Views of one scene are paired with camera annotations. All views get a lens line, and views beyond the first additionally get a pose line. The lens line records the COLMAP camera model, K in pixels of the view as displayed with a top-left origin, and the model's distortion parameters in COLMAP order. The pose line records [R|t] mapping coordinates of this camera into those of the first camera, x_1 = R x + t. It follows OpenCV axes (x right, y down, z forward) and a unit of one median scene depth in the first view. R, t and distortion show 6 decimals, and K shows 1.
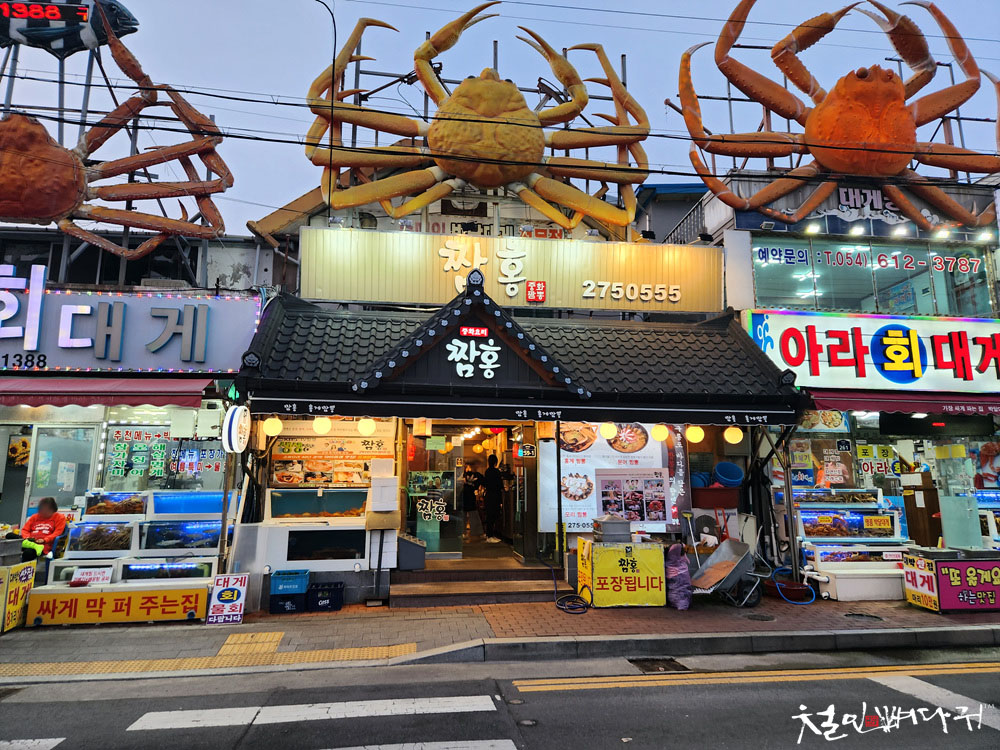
lens RADIAL K [[696.2, 0, 494.8], [0, 696.2, 350.9], [0, 0, 1]] dist [0.069020, -0.050967]
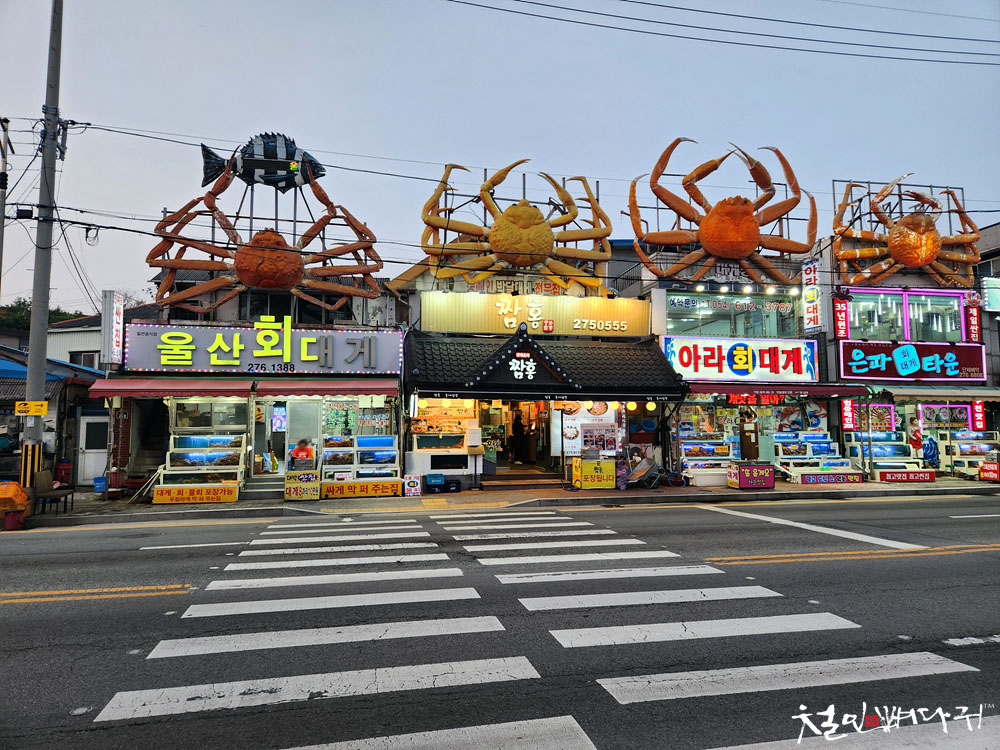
lens RADIAL K [[696.2, 0, 503.1], [0, 696.2, 367.9], [0, 0, 1]] dist [0.069020, -0.050967]
pose [[0.995606, 0.003287, 0.093583, -0.244279], [-0.012930, 0.994637, 0.102618, -0.174537], [-0.092744, -0.103377, 0.990309, -0.848695]]
